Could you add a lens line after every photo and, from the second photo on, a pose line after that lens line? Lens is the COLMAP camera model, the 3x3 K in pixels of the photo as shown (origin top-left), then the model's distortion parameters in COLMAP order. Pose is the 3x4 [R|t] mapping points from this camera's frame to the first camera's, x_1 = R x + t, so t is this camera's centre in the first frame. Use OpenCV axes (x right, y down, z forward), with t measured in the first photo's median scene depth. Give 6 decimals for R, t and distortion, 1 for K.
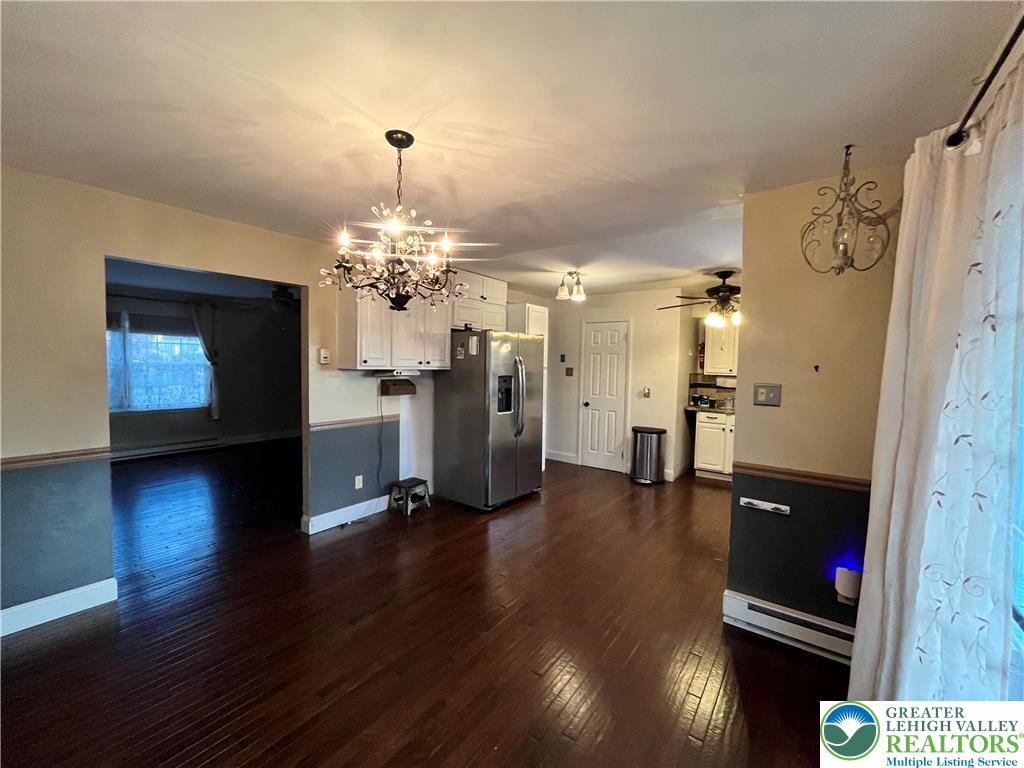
lens RADIAL K [[414.0, 0, 513.5], [0, 414.0, 382.8], [0, 0, 1]] dist [0.001136, 0.000245]
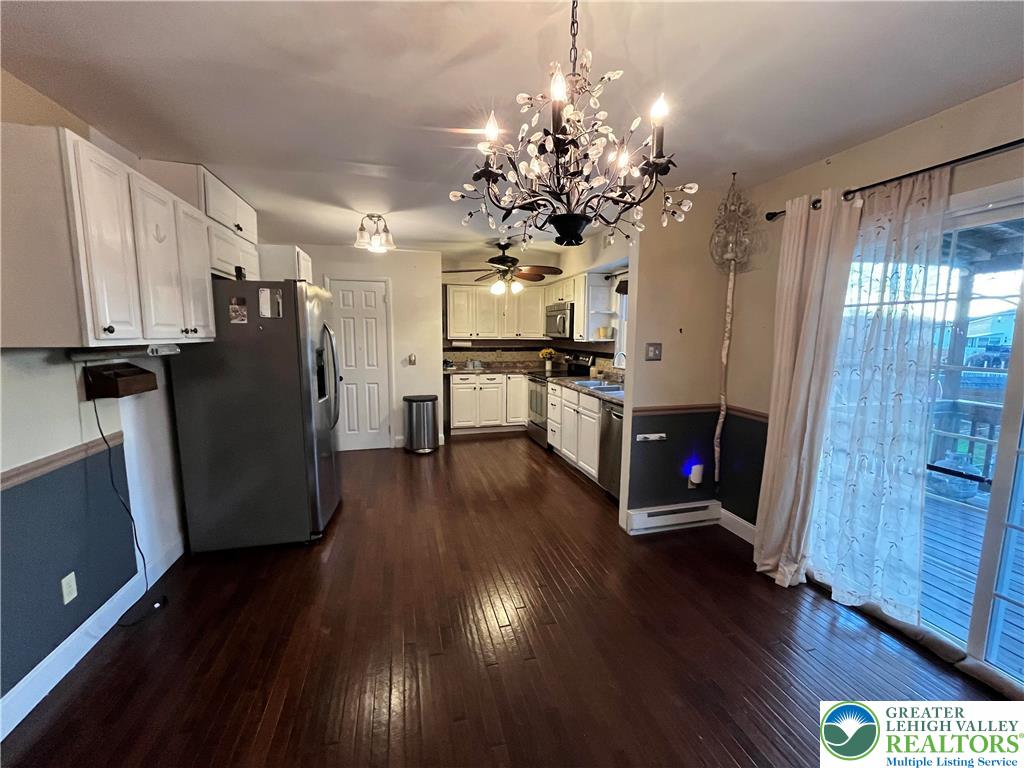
lens RADIAL K [[414.0, 0, 513.5], [0, 414.0, 382.8], [0, 0, 1]] dist [0.001136, 0.000245]
pose [[0.624223, -0.109993, 0.773464, -0.358738], [0.045649, 0.993483, 0.104441, -0.016189], [-0.779912, -0.029887, 0.625176, 0.288245]]
